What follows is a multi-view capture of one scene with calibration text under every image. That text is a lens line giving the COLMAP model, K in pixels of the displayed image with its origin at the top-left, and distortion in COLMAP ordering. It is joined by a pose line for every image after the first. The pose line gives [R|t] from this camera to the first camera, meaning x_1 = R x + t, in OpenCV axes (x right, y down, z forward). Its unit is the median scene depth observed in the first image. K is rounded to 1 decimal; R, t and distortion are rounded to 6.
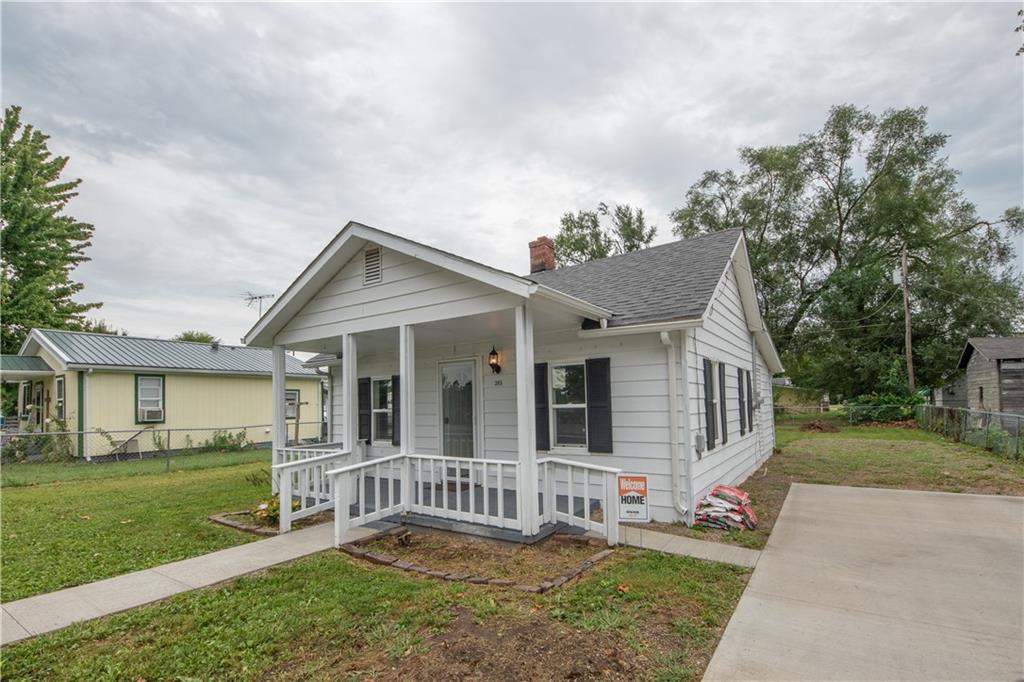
lens RADIAL K [[464.7, 0, 532.0], [0, 464.7, 385.6], [0, 0, 1]] dist [0.061674, -0.051549]
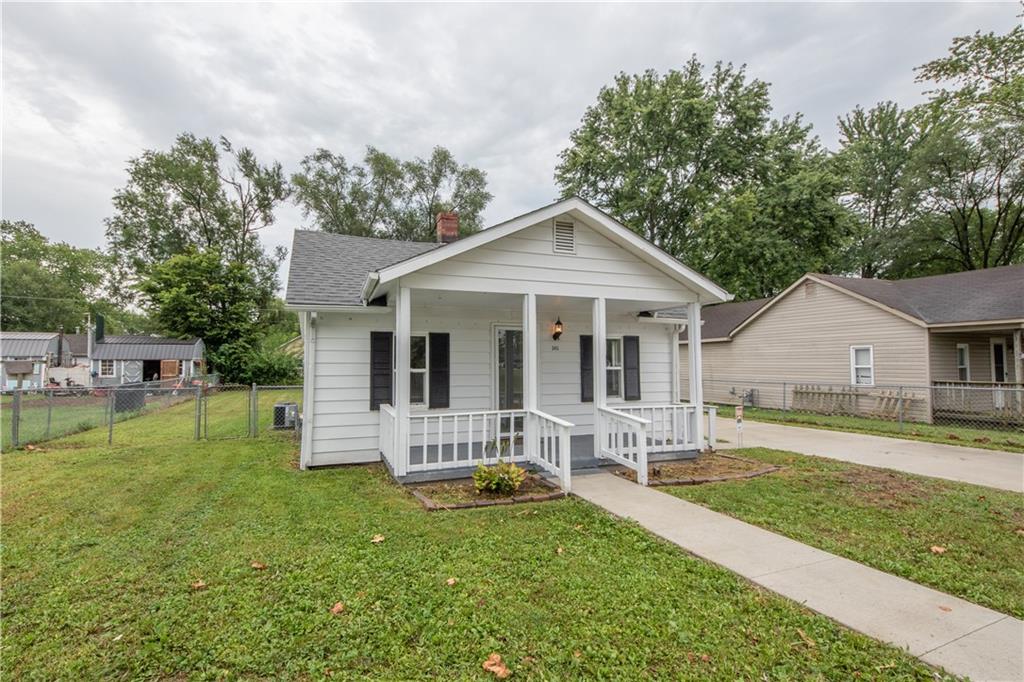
lens RADIAL K [[457.4, 0, 480.6], [0, 457.4, 341.1], [0, 0, 1]] dist [0.028833, 0.000069]
pose [[0.603507, 0.063036, 0.794862, -0.296285], [-0.046531, 0.997956, -0.043812, 0.009753], [-0.795999, -0.010545, 0.605207, 0.116548]]
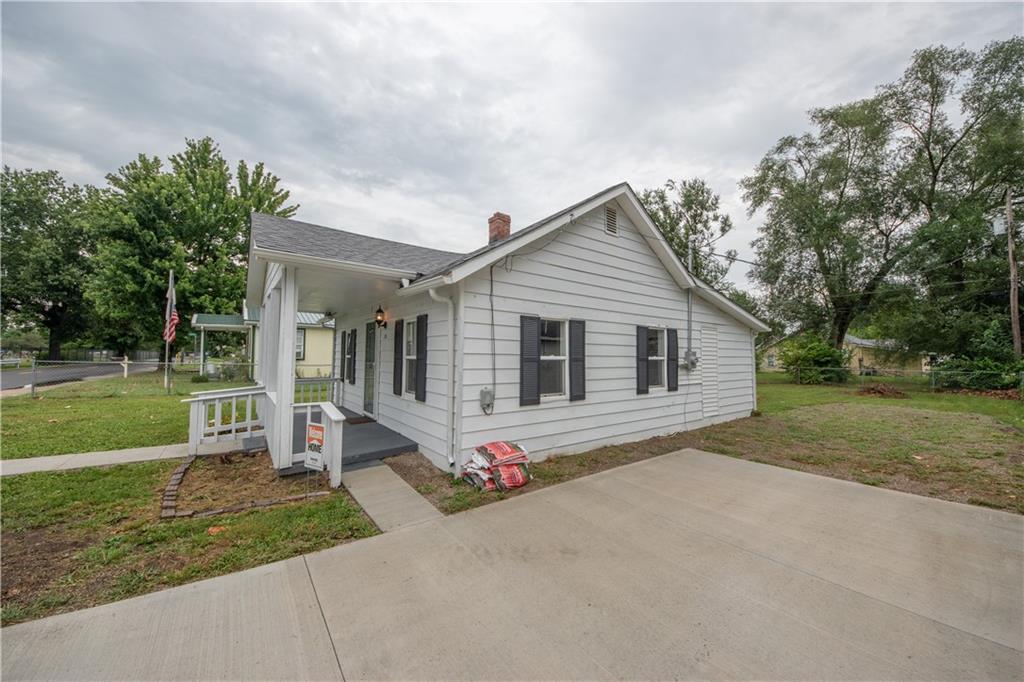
lens RADIAL K [[367.7, 0, 517.9], [0, 367.7, 339.6], [0, 0, 1]] dist [0.011000, -0.011073]
pose [[0.940490, 0.018949, -0.339294, 0.148826], [-0.019615, 0.999807, 0.001467, -0.001468], [0.339256, 0.005275, 0.940679, 0.059722]]
